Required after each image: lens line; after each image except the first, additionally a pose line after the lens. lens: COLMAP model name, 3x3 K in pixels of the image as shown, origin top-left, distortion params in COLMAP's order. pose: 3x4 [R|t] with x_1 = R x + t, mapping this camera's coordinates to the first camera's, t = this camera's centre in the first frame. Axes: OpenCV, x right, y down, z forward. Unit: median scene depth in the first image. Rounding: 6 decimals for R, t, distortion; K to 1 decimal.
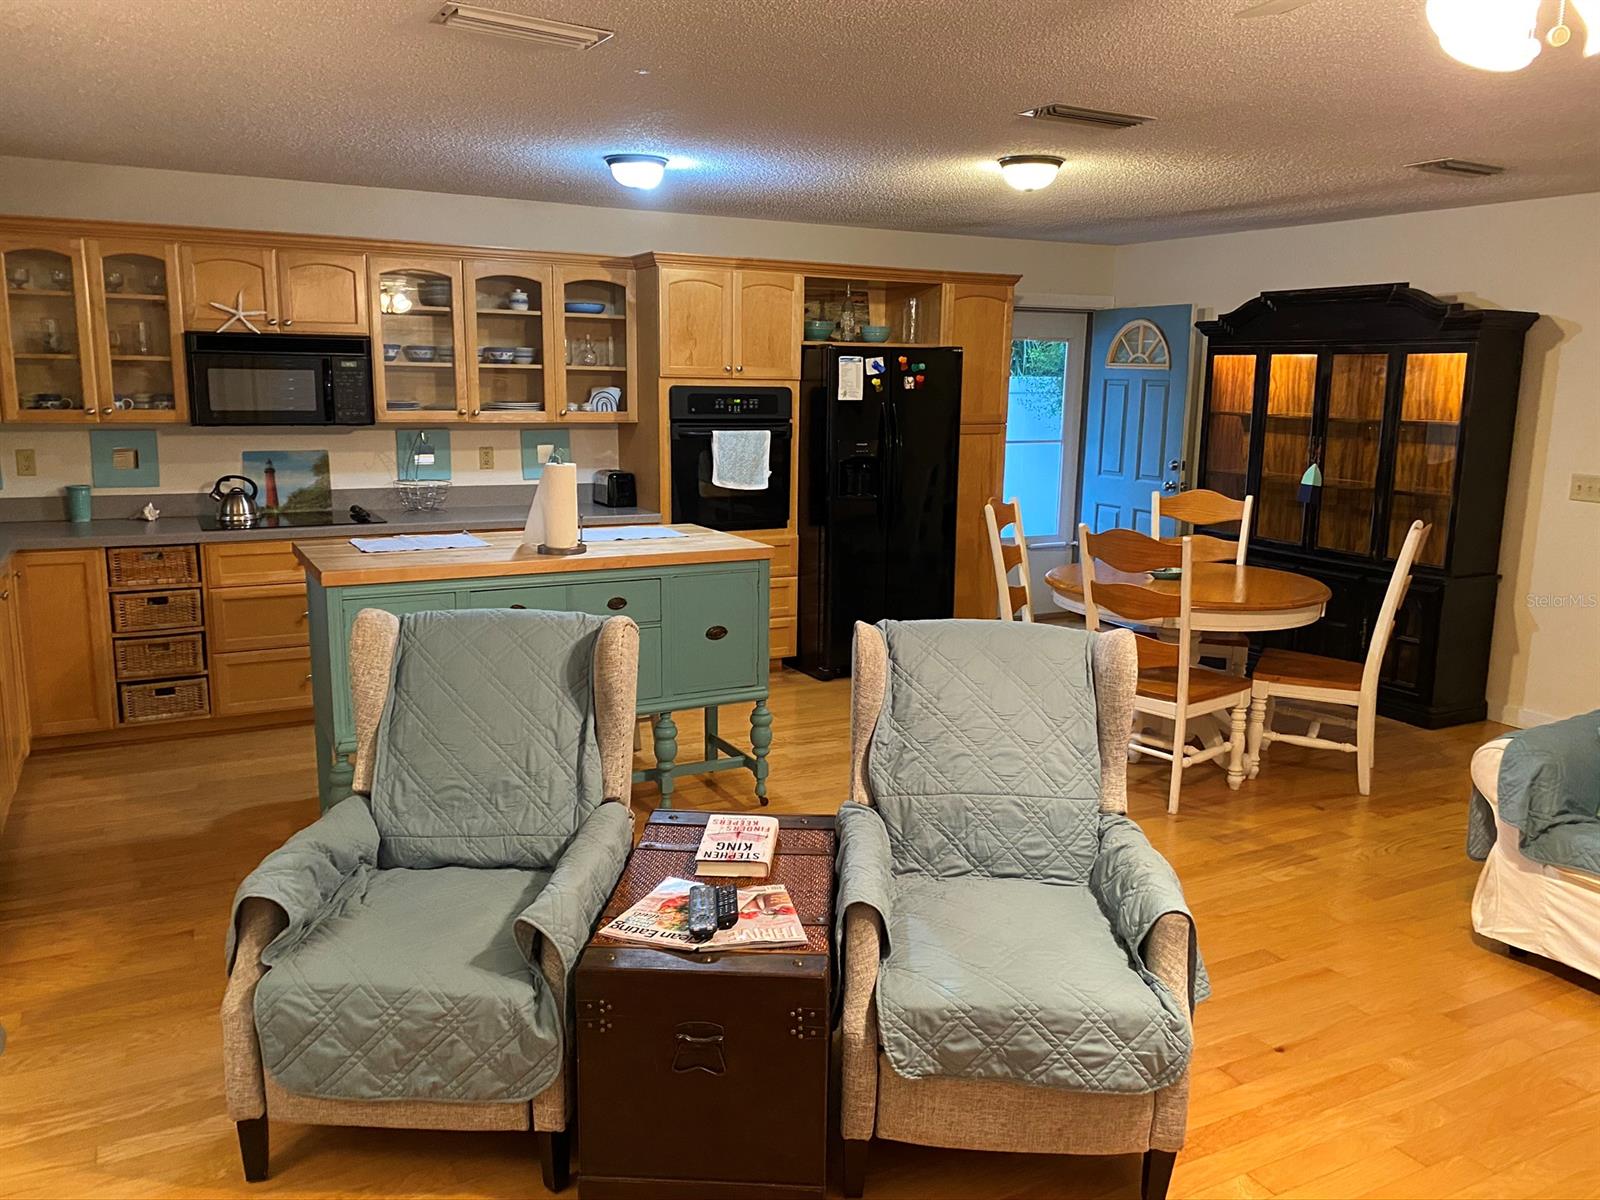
lens RADIAL K [[1231.8, 0, 808.6], [0, 1231.8, 591.4], [0, 0, 1]] dist [0.052435, -0.075216]
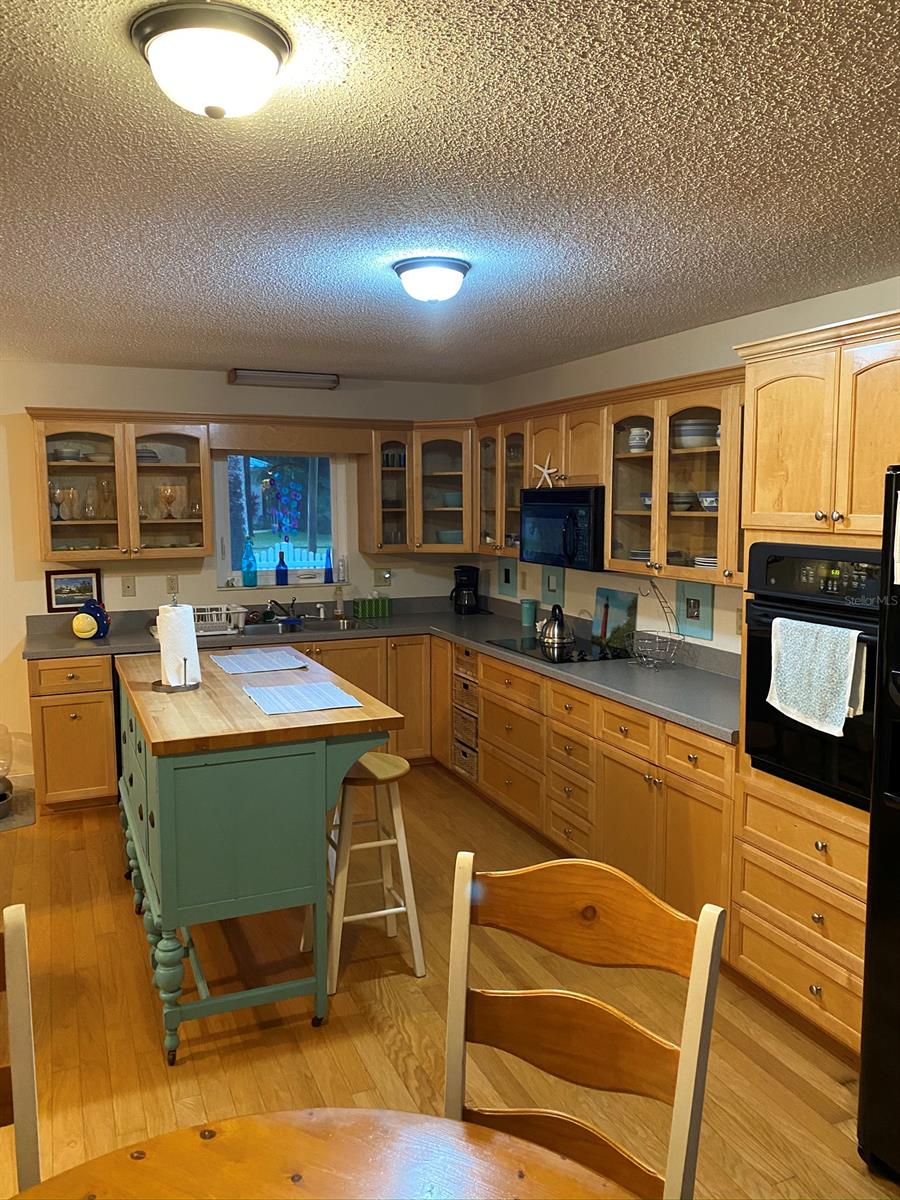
lens RADIAL K [[923.8, 0, 455.7], [0, 923.8, 589.4], [0, 0, 1]] dist [0.052435, -0.075216]
pose [[-0.098592, 0.080660, -0.991854, 0.401688], [-0.177130, 0.979371, 0.097252, -0.166033], [0.979237, 0.185275, -0.082271, 0.914267]]
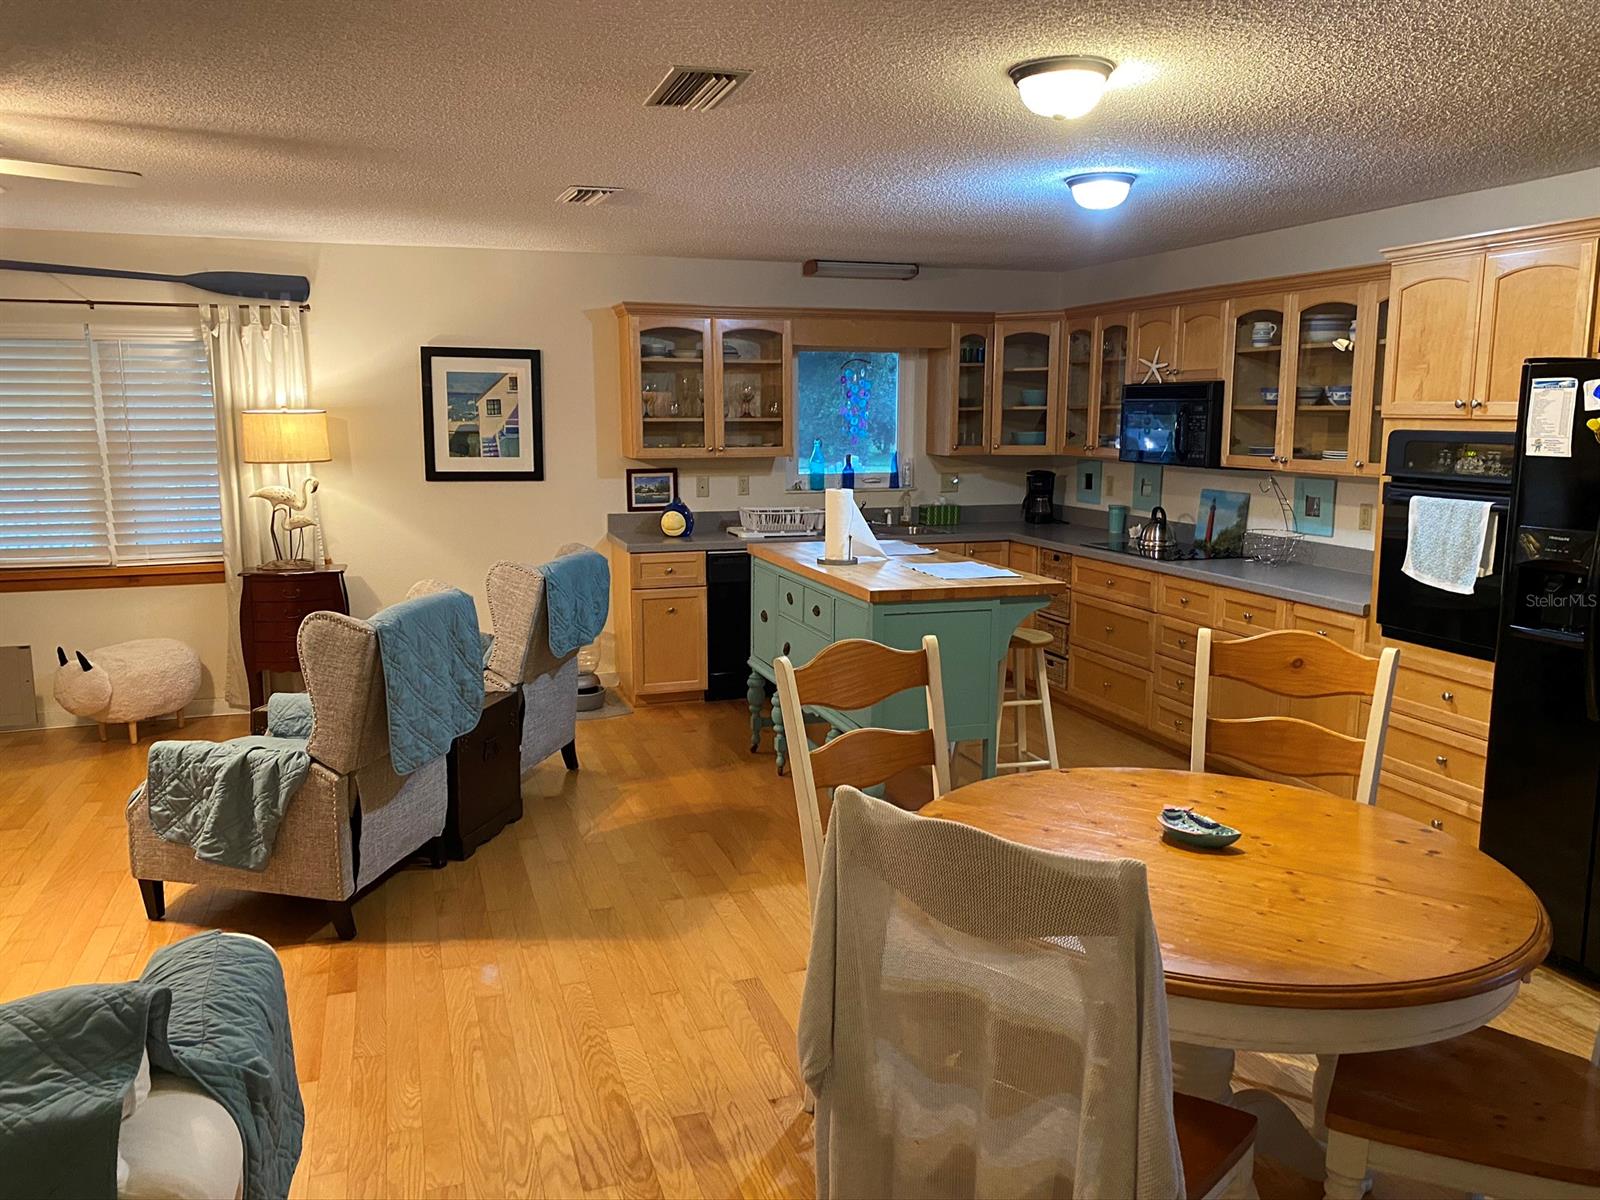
lens RADIAL K [[1231.8, 0, 803.4], [0, 1231.8, 597.2], [0, 0, 1]] dist [0.052435, -0.075216]
pose [[-0.184262, 0.131021, -0.974105, 0.680541], [-0.181063, 0.969589, 0.164663, -0.132410], [0.966056, 0.206716, -0.154935, 0.822336]]
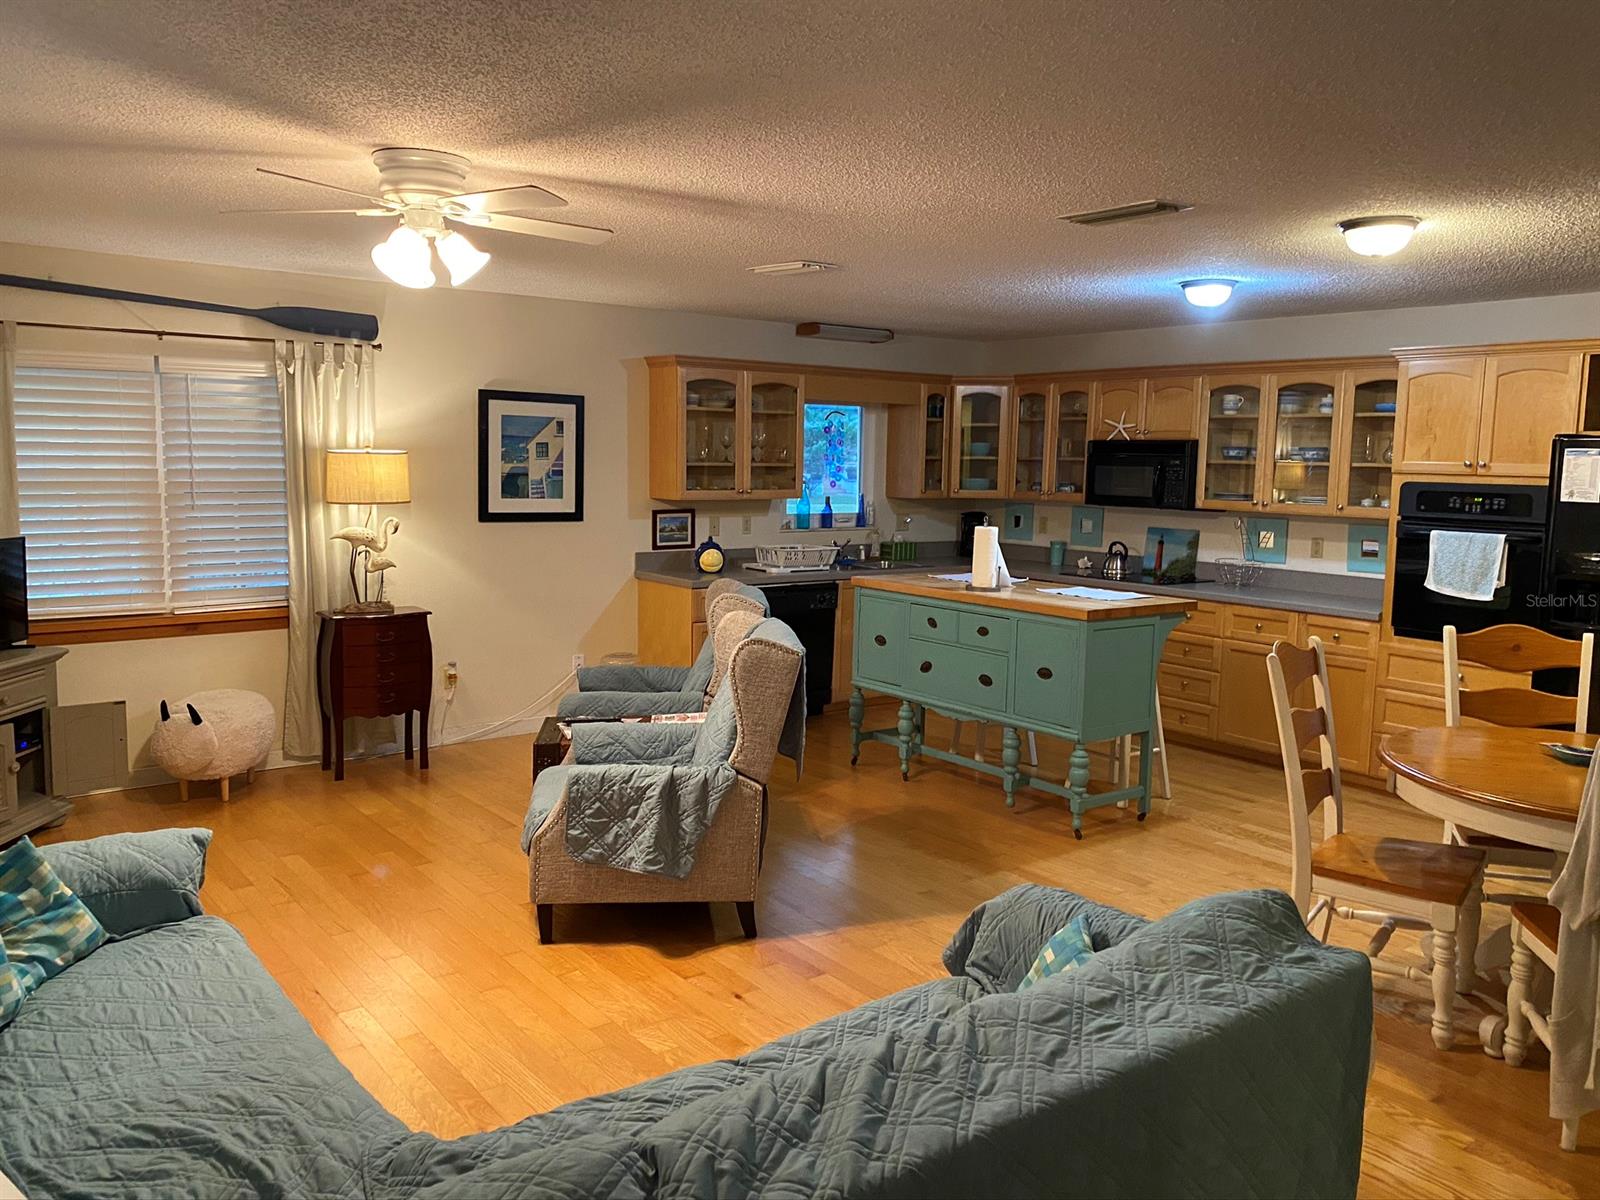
lens RADIAL K [[1231.8, 0, 808.6], [0, 1231.8, 592.8], [0, 0, 1]] dist [0.052435, -0.075216]
pose [[0.153965, 0.095993, -0.983402, 0.798314], [-0.193170, 0.978989, 0.065319, -0.056824], [0.969010, 0.179907, 0.169273, 0.412188]]
